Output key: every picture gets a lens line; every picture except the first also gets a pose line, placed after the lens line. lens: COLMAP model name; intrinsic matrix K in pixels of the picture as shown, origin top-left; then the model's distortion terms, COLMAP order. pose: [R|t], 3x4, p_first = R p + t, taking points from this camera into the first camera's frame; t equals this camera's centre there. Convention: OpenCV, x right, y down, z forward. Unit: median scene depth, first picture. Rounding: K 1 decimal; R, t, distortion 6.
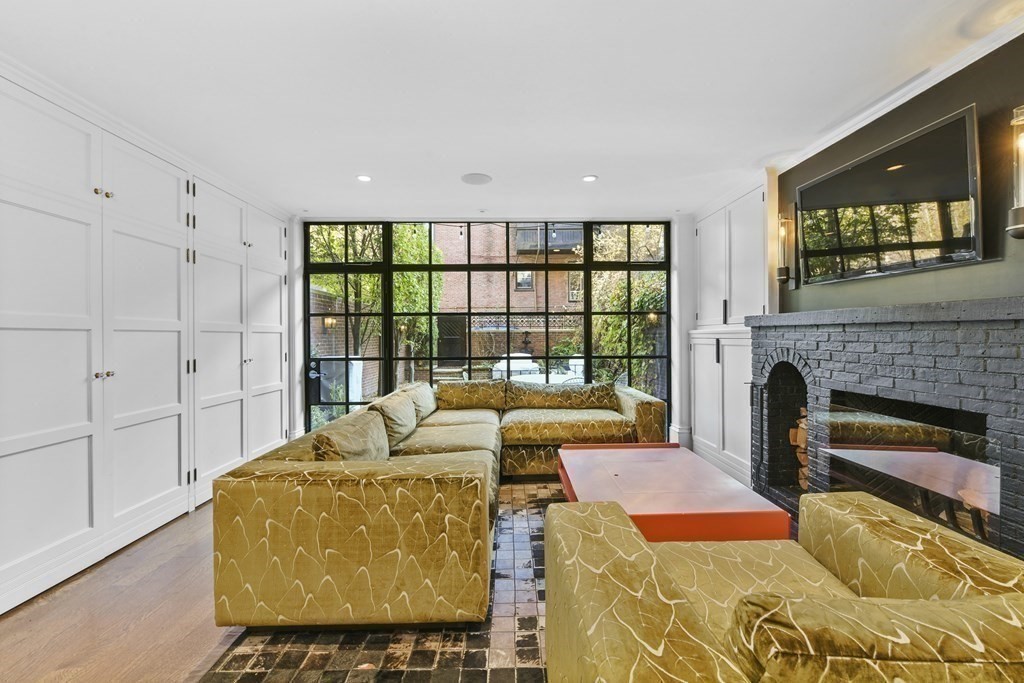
lens RADIAL K [[430.0, 0, 528.0], [0, 430.0, 334.8], [0, 0, 1]] dist [-0.005073, 0.000123]
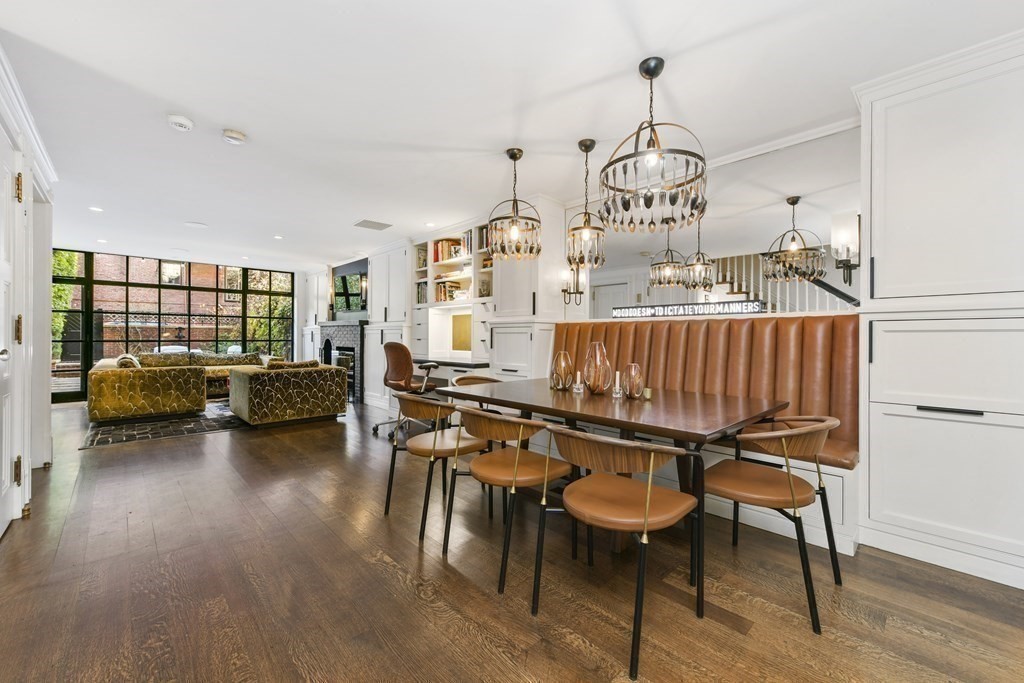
lens RADIAL K [[409.1, 0, 518.1], [0, 409.1, 336.7], [0, 0, 1]] dist [-0.002865, 0.000897]
pose [[0.748289, 0.011458, 0.663274, -0.169427], [-0.012649, 0.999915, -0.003004, 0.029820], [-0.663253, -0.006142, 0.748370, -1.288167]]
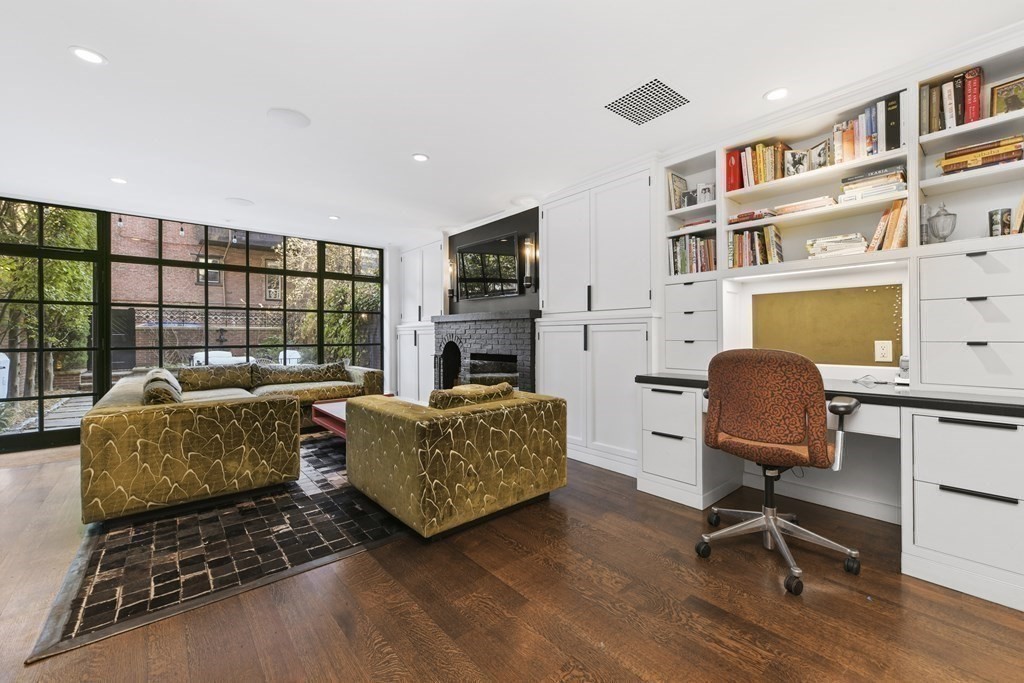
lens RADIAL K [[409.1, 0, 514.7], [0, 409.1, 334.5], [0, 0, 1]] dist [-0.002865, 0.000897]
pose [[0.782407, 0.005095, 0.622747, -0.199199], [-0.001413, 0.999978, -0.006405, 0.032111], [-0.622766, 0.004131, 0.782397, -0.385151]]
